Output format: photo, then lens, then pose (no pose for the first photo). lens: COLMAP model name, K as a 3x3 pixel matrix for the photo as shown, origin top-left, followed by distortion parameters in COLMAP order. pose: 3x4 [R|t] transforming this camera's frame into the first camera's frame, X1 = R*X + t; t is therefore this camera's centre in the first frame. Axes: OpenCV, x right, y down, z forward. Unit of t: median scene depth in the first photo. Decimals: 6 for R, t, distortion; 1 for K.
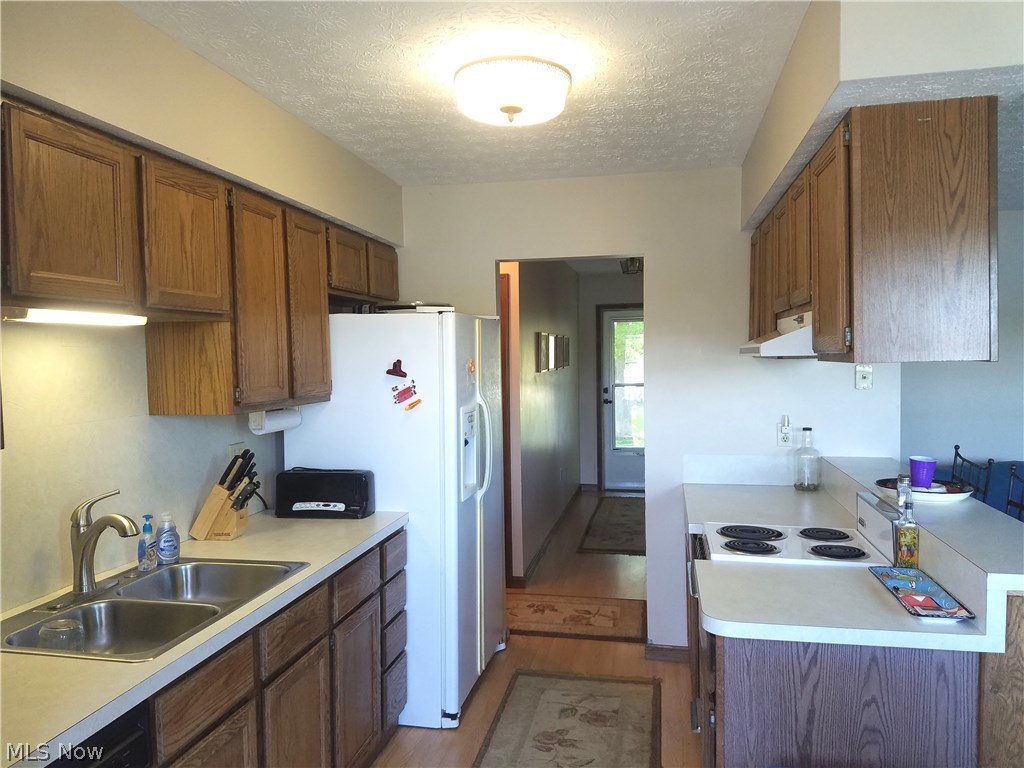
lens RADIAL K [[780.6, 0, 511.1], [0, 780.6, 404.9], [0, 0, 1]] dist [0.089431, -0.127059]
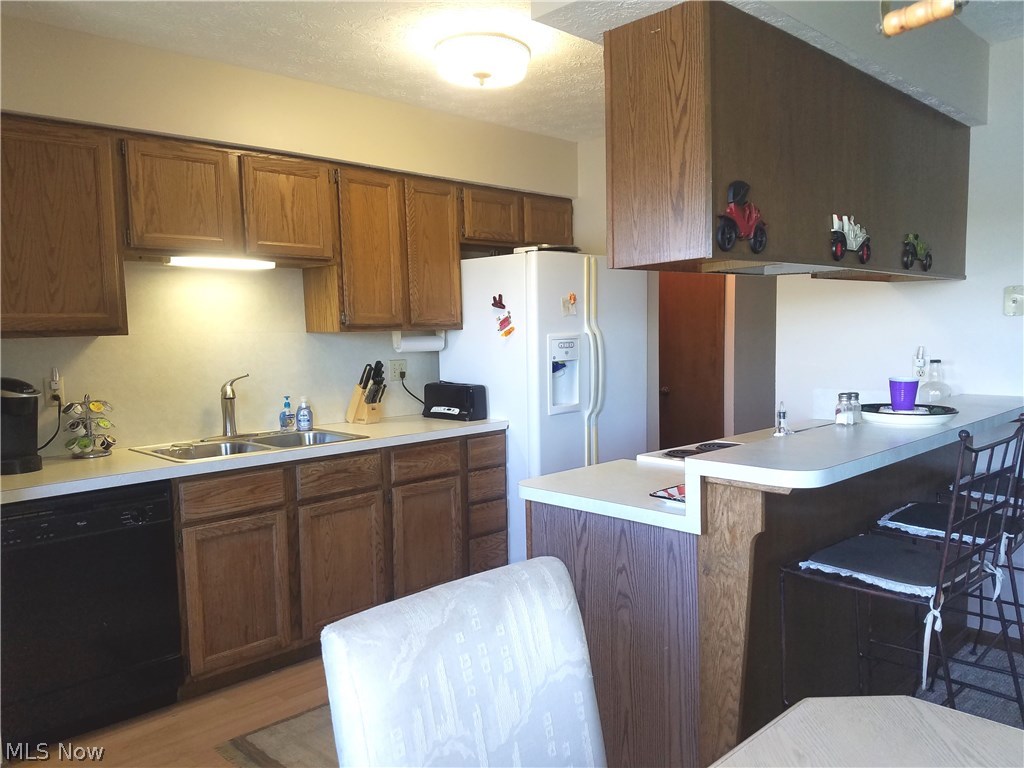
lens RADIAL K [[784.2, 0, 509.7], [0, 784.2, 402.5], [0, 0, 1]] dist [0.277551, -0.586595]
pose [[0.824388, 0.046431, -0.564118, 0.758303], [-0.024362, 0.998617, 0.046592, 0.070496], [0.565501, -0.024667, 0.824379, -0.015795]]
